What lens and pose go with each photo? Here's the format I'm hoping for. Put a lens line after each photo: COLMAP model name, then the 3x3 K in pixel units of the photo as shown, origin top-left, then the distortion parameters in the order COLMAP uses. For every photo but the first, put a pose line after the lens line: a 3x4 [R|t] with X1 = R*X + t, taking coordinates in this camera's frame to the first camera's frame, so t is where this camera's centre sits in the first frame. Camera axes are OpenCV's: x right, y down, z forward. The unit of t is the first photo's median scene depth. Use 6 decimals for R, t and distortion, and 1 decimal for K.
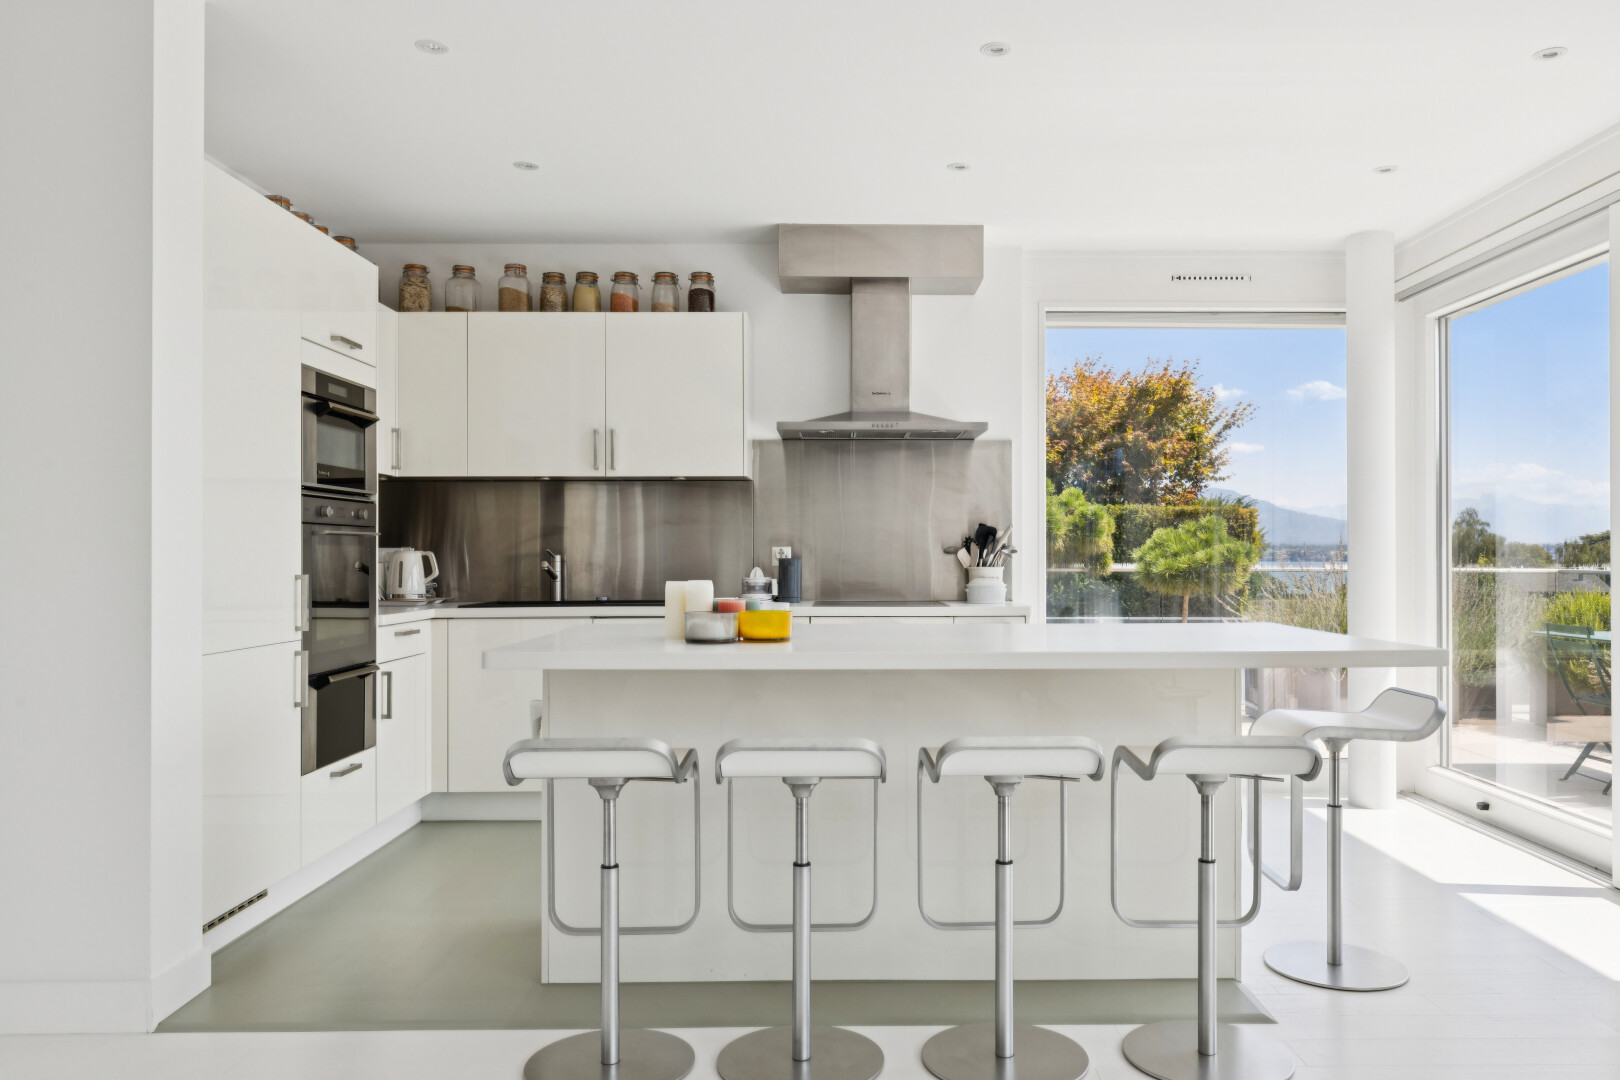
lens RADIAL K [[1070.6, 0, 807.6], [0, 1070.6, 547.6], [0, 0, 1]] dist [-0.012688, -0.000056]
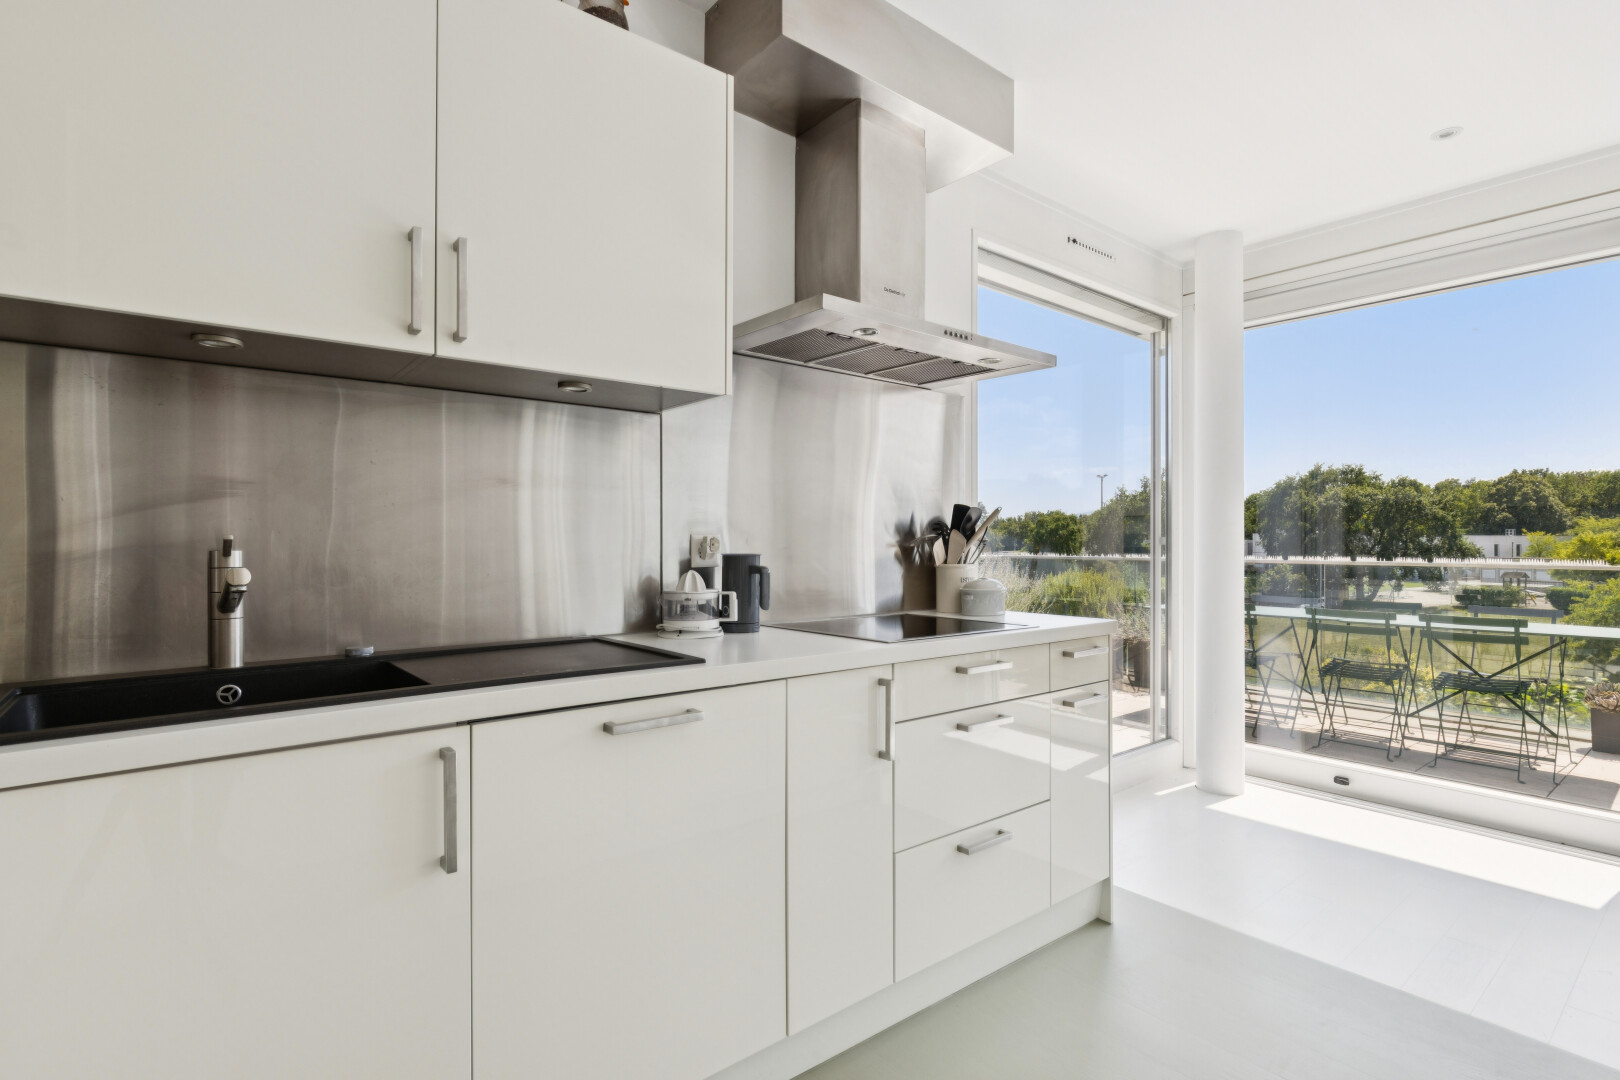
lens RADIAL K [[783.5, 0, 810.0], [0, 783.5, 540.0], [0, 0, 1]] dist [-0.000711, -0.000248]
pose [[0.790683, 0.005012, 0.612206, -0.248169], [-0.004575, 0.999987, -0.002278, 0.002812], [-0.612209, -0.001000, 0.790695, 0.655241]]
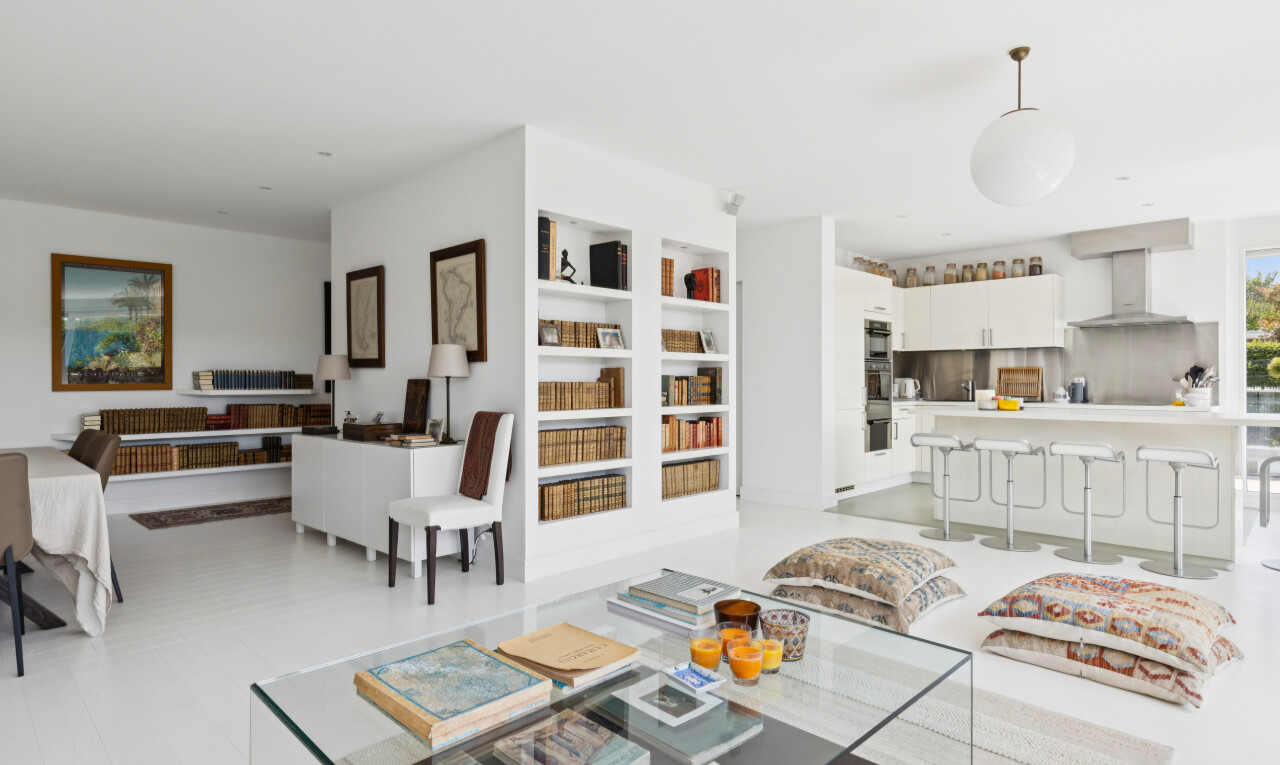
lens RADIAL K [[688.1, 0, 636.2], [0, 688.1, 379.8], [0, 0, 1]] dist [0.003911, 0.000983]
pose [[0.690468, 0.000209, -0.723363, 0.378409], [0.002183, 0.999995, 0.002373, -0.001514], [0.723359, -0.003217, 0.690464, -0.632651]]
